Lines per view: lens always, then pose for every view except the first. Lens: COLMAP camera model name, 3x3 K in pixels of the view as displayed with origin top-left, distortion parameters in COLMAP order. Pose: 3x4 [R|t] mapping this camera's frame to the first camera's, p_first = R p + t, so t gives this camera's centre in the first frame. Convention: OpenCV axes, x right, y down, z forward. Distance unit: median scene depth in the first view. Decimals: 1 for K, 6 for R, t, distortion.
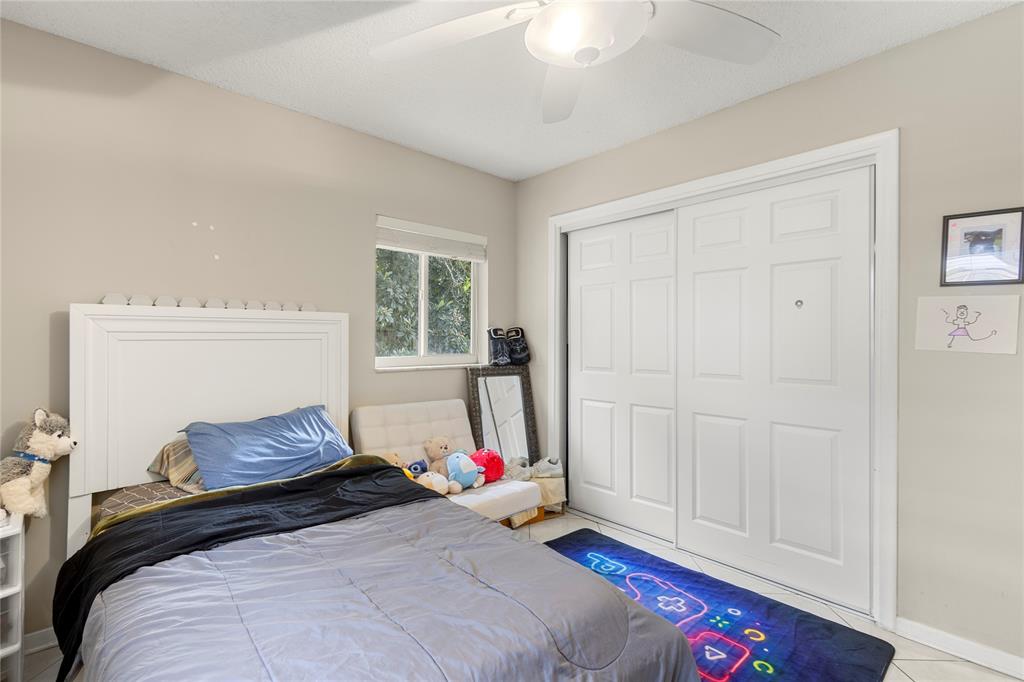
lens RADIAL K [[476.1, 0, 514.4], [0, 476.1, 336.0], [0, 0, 1]] dist [0.002201, -0.000215]
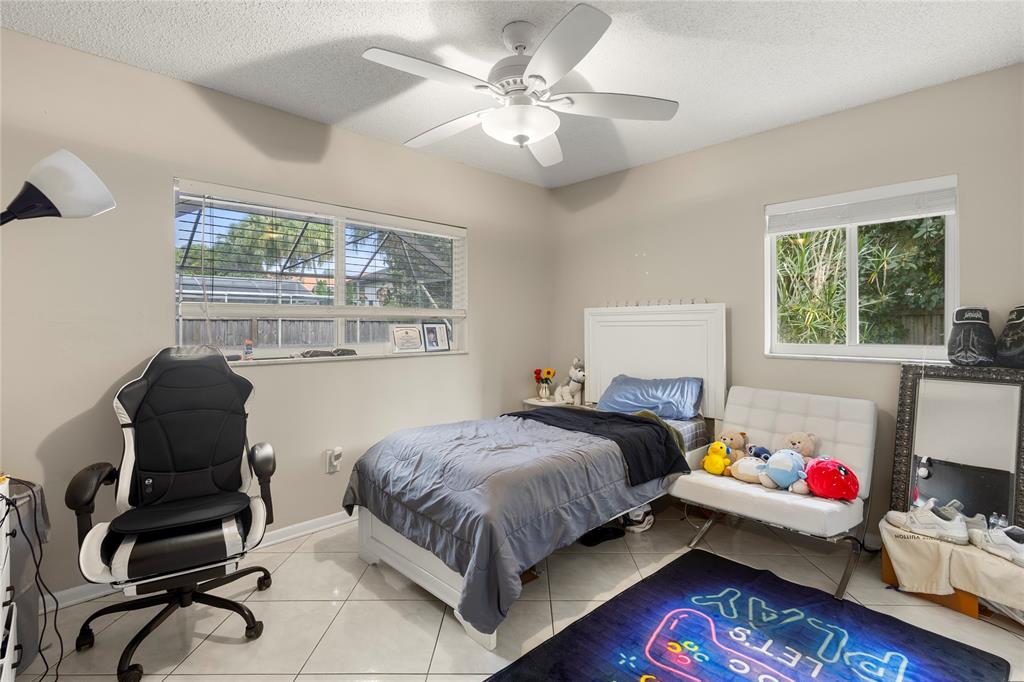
lens RADIAL K [[476.1, 0, 514.7], [0, 476.1, 334.8], [0, 0, 1]] dist [0.002201, -0.000215]
pose [[0.016748, 0.012448, -0.999782, 0.711997], [-0.001252, 0.999922, 0.012428, 0.014291], [0.999859, 0.001044, 0.016762, 0.419087]]
